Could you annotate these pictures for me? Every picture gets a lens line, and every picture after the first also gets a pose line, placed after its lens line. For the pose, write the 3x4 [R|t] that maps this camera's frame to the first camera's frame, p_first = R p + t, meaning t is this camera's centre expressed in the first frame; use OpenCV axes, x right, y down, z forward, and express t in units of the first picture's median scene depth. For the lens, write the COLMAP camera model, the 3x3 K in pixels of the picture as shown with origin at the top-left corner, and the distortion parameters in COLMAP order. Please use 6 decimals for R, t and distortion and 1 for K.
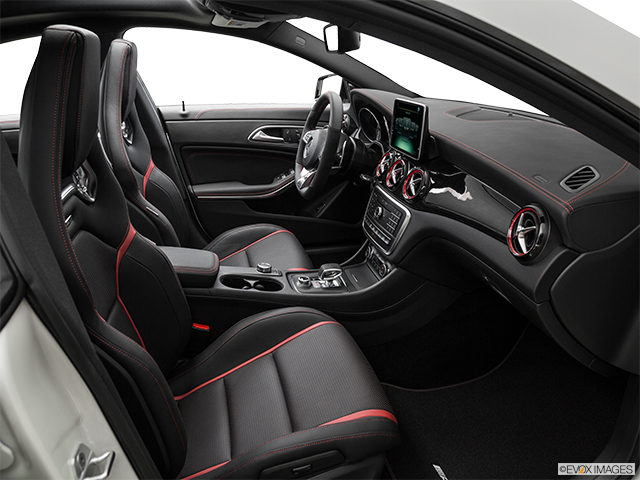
lens RADIAL K [[512.9, 0, 320.4], [0, 512.9, 233.2], [0, 0, 1]] dist [-0.118645, 0.094146]
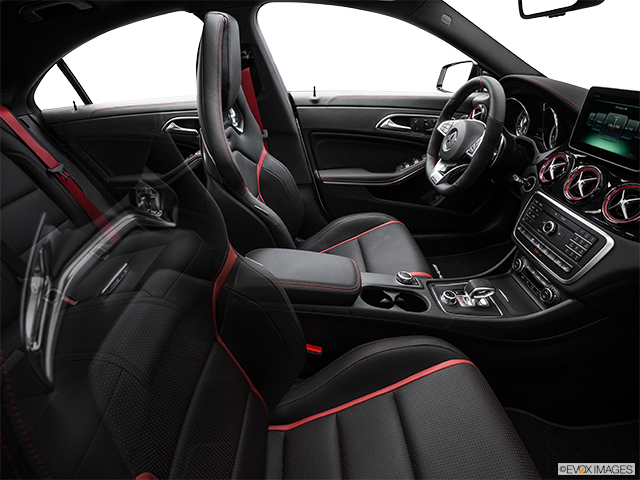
lens RADIAL K [[337.9, 0, 320.0], [0, 337.9, 240.0], [0, 0, 1]] dist [-0.088584, 0.022943]
pose [[0.983141, 0.075063, -0.166732, -0.135315], [-0.047738, 0.985598, 0.162229, -0.072487], [0.176508, -0.151534, 0.972565, 0.334352]]
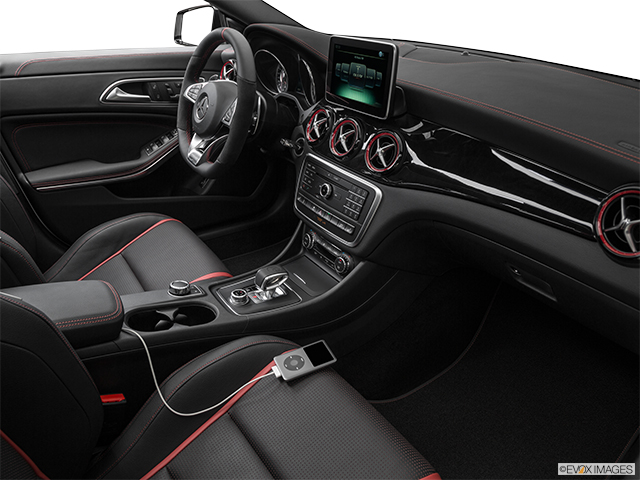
lens RADIAL K [[512.9, 0, 320.4], [0, 512.9, 233.2], [0, 0, 1]] dist [-0.118645, 0.094146]
pose [[0.931250, -0.144715, 0.334412, -0.126448], [0.106948, 0.985885, 0.128814, -0.062728], [-0.348334, -0.084194, 0.933582, 0.236598]]
